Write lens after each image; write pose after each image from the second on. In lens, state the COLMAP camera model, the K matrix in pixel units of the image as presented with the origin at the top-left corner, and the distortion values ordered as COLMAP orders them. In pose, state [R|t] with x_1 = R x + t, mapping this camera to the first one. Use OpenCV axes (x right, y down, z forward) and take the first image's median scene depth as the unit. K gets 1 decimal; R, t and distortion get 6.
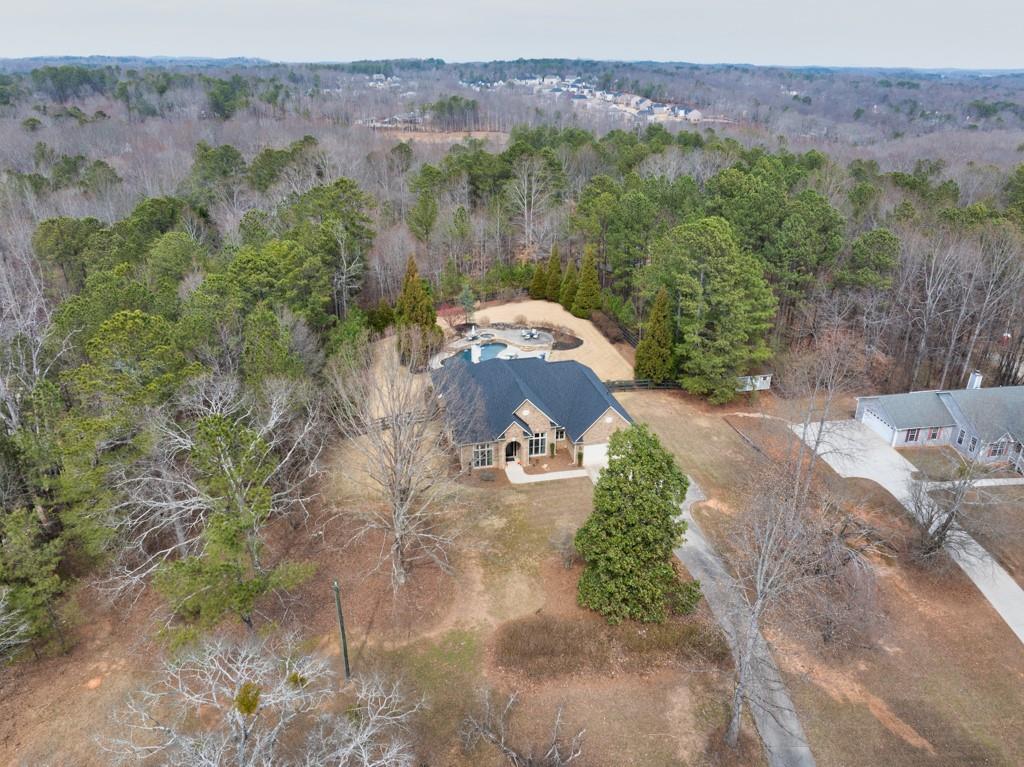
lens RADIAL K [[722.0, 0, 513.8], [0, 722.0, 381.5], [0, 0, 1]] dist [-0.043094, 0.010056]
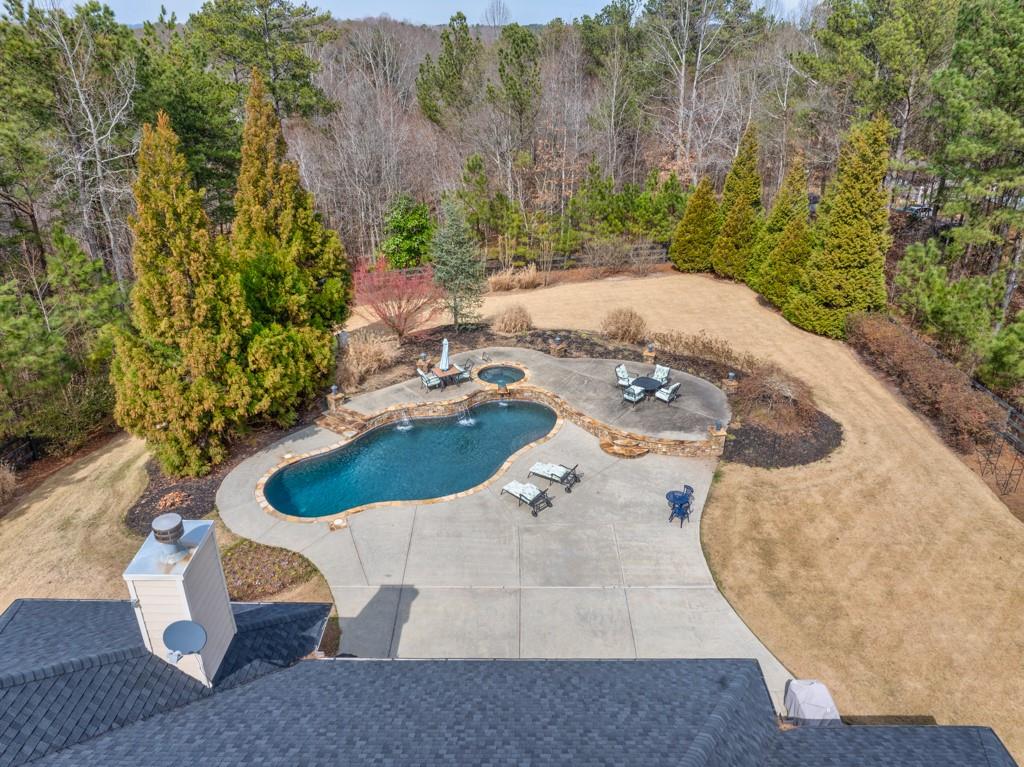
lens RADIAL K [[722.0, 0, 516.4], [0, 722.0, 383.1], [0, 0, 1]] dist [-0.043094, 0.010056]
pose [[0.975791, 0.096280, -0.196372, 0.034455], [-0.090632, 0.995176, 0.037566, -0.086168], [0.199042, -0.018859, 0.979810, 0.857870]]
